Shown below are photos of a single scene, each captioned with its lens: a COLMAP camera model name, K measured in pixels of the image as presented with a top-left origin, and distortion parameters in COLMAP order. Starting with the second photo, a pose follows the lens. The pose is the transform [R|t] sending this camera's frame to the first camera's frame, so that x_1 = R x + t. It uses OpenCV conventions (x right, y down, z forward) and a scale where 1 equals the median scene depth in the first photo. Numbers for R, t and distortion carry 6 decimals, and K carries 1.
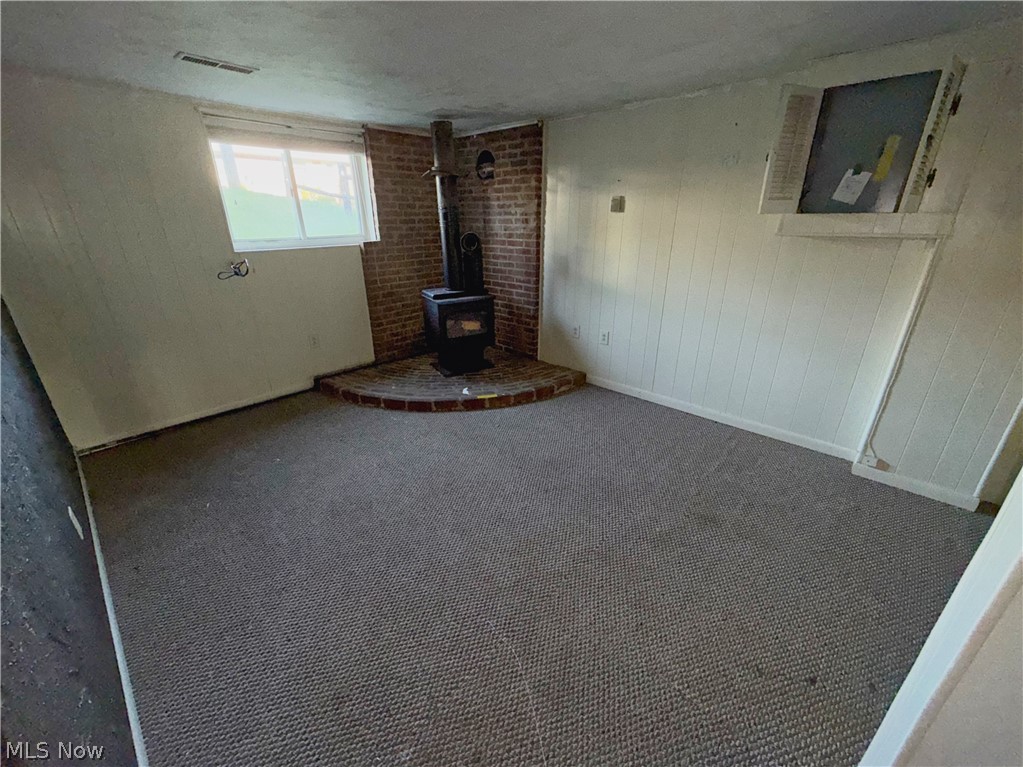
lens RADIAL K [[413.8, 0, 512.2], [0, 413.8, 382.0], [0, 0, 1]] dist [-0.001253, 0.000202]
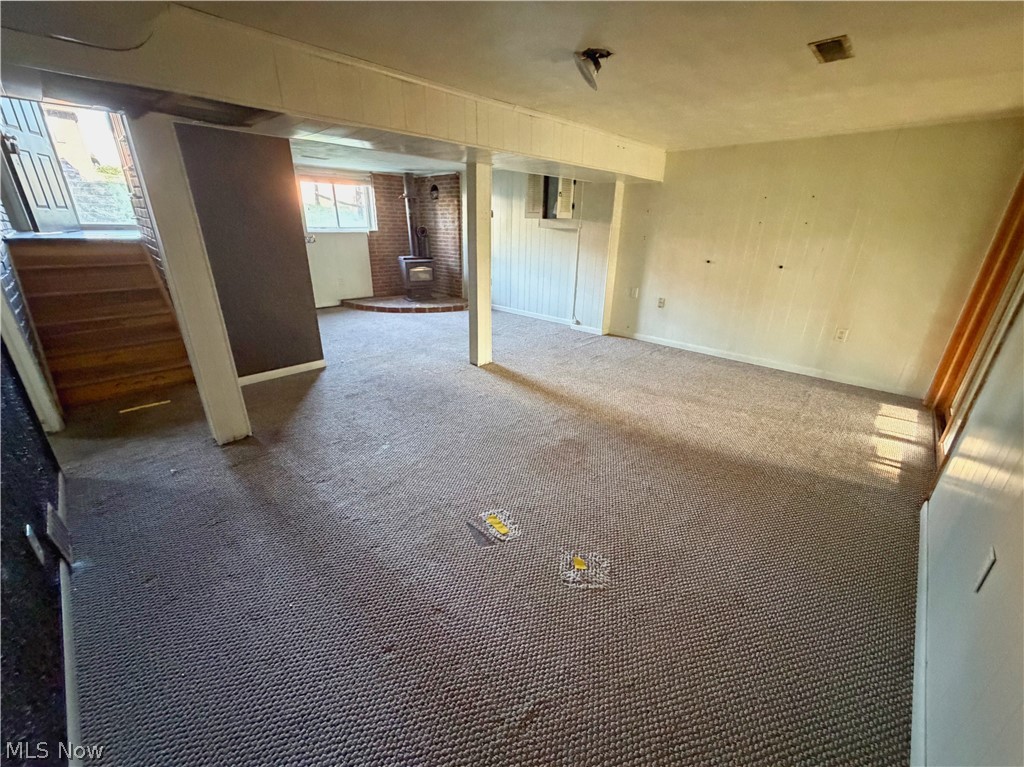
lens RADIAL K [[414.2, 0, 510.8], [0, 414.2, 386.5], [0, 0, 1]] dist [-0.001253, 0.000202]
pose [[0.999478, 0.029285, -0.013645, 0.349712], [-0.029513, 0.999423, -0.016837, 0.402737], [0.013144, 0.017231, 0.999765, -0.912678]]
